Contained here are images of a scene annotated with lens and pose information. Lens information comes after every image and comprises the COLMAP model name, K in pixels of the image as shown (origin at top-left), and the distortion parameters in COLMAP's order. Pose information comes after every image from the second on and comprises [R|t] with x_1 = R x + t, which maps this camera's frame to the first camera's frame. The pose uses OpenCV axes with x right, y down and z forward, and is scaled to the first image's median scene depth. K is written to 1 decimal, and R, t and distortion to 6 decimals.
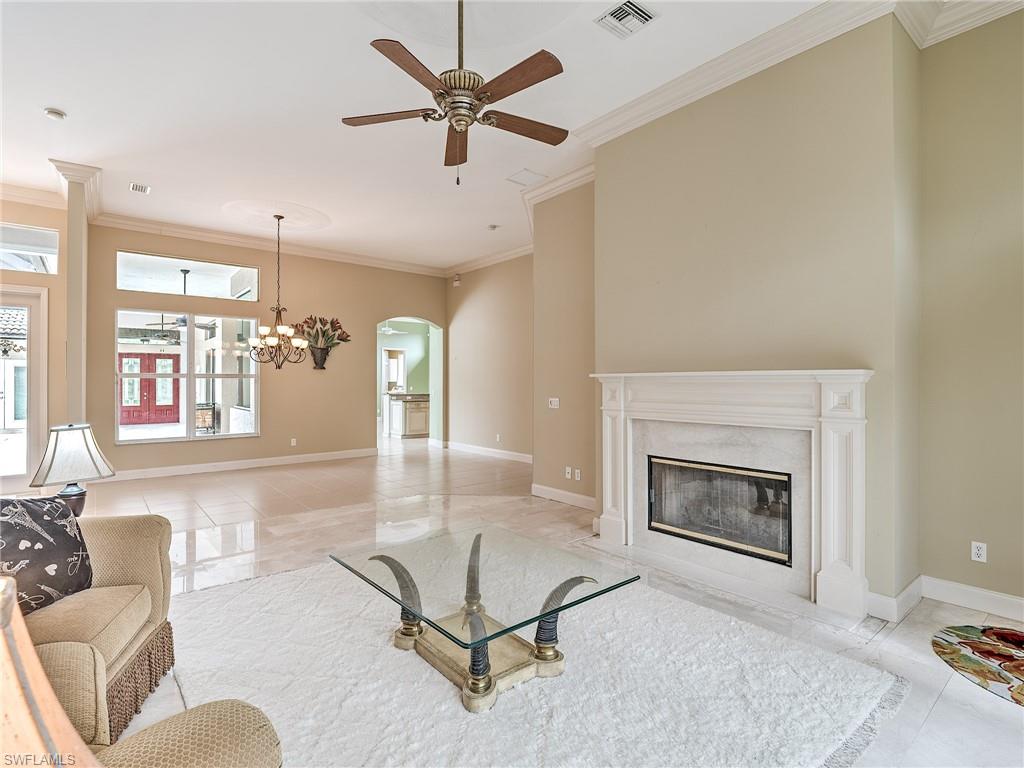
lens RADIAL K [[512.9, 0, 512.6], [0, 512.9, 380.4], [0, 0, 1]] dist [0.004356, -0.010041]
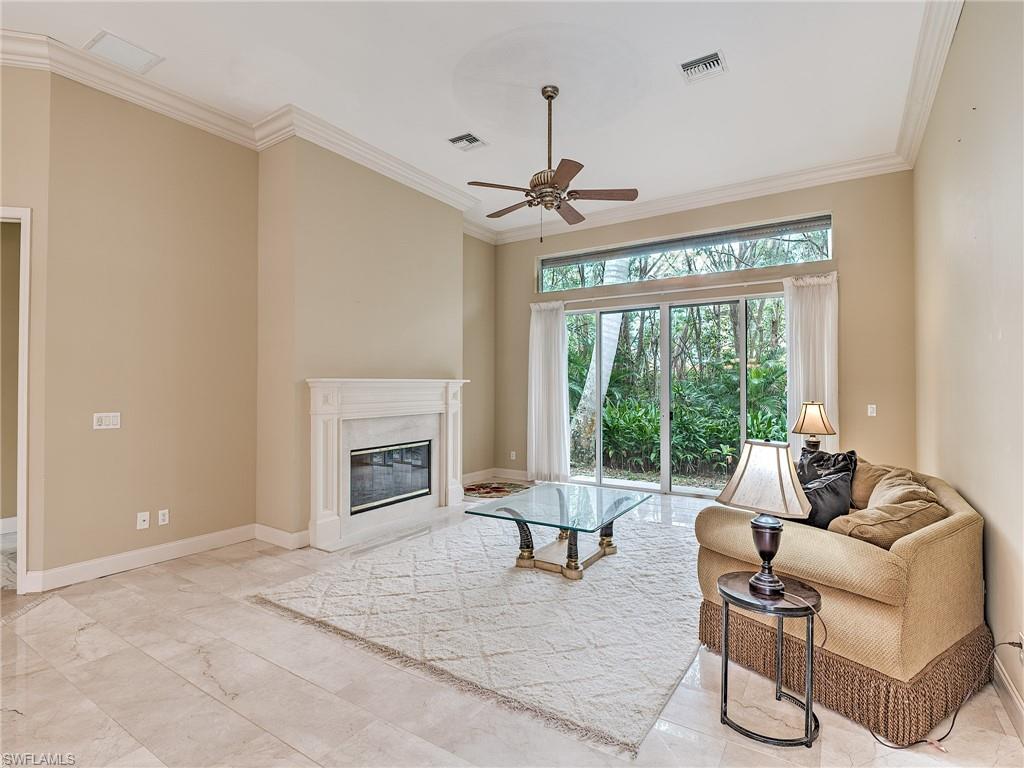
lens RADIAL K [[512.9, 0, 512.6], [0, 512.9, 380.4], [0, 0, 1]] dist [0.004356, -0.010041]
pose [[-0.305636, 0.012776, 0.952063, -0.945038], [0.001560, 0.999915, -0.012917, 0.005223], [-0.952147, -0.002462, -0.305630, 1.016192]]
